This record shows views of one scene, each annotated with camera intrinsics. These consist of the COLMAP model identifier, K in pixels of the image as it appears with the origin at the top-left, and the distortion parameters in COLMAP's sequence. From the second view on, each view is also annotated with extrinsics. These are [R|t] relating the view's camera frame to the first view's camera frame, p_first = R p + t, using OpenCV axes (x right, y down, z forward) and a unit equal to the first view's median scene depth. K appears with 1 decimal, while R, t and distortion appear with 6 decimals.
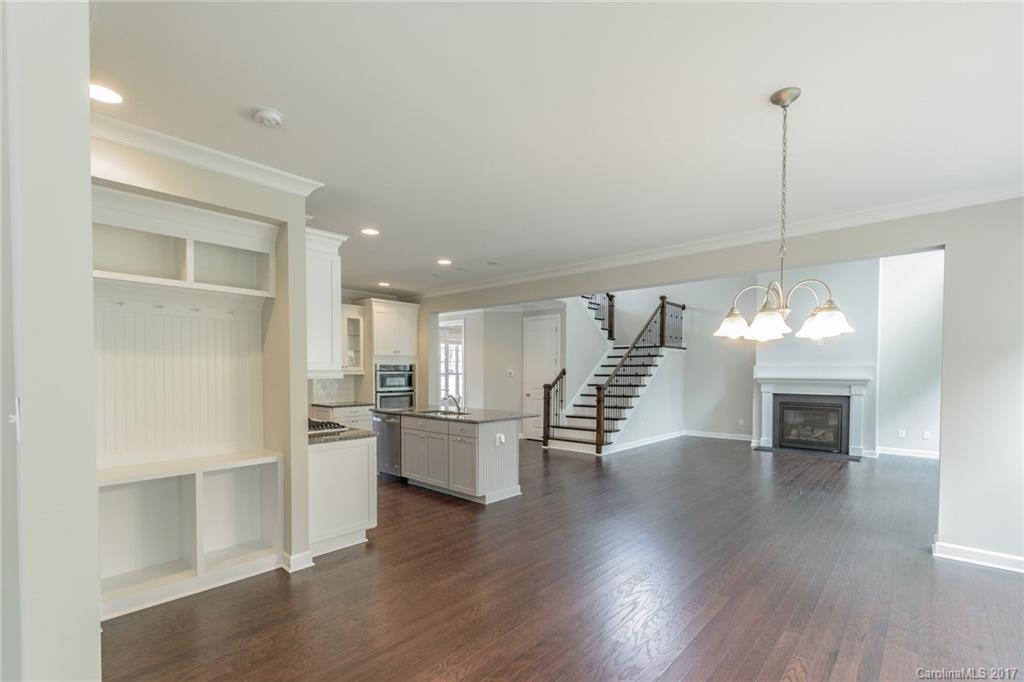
lens RADIAL K [[445.1, 0, 569.0], [0, 445.1, 379.1], [0, 0, 1]] dist [0.000433, -0.000039]
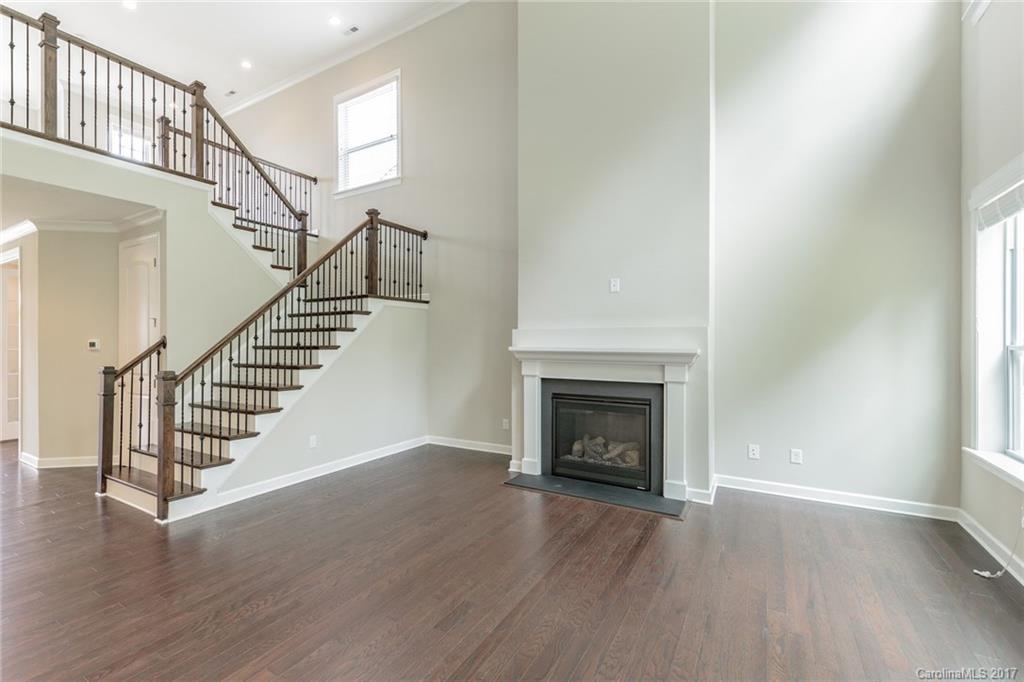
lens RADIAL K [[445.1, 0, 505.4], [0, 445.1, 335.6], [0, 0, 1]] dist [0.000433, -0.000039]
pose [[0.988620, -0.005117, 0.150345, 0.330326], [0.009038, 0.999636, -0.025406, -0.007170], [-0.150160, 0.026476, 0.988307, 0.454316]]
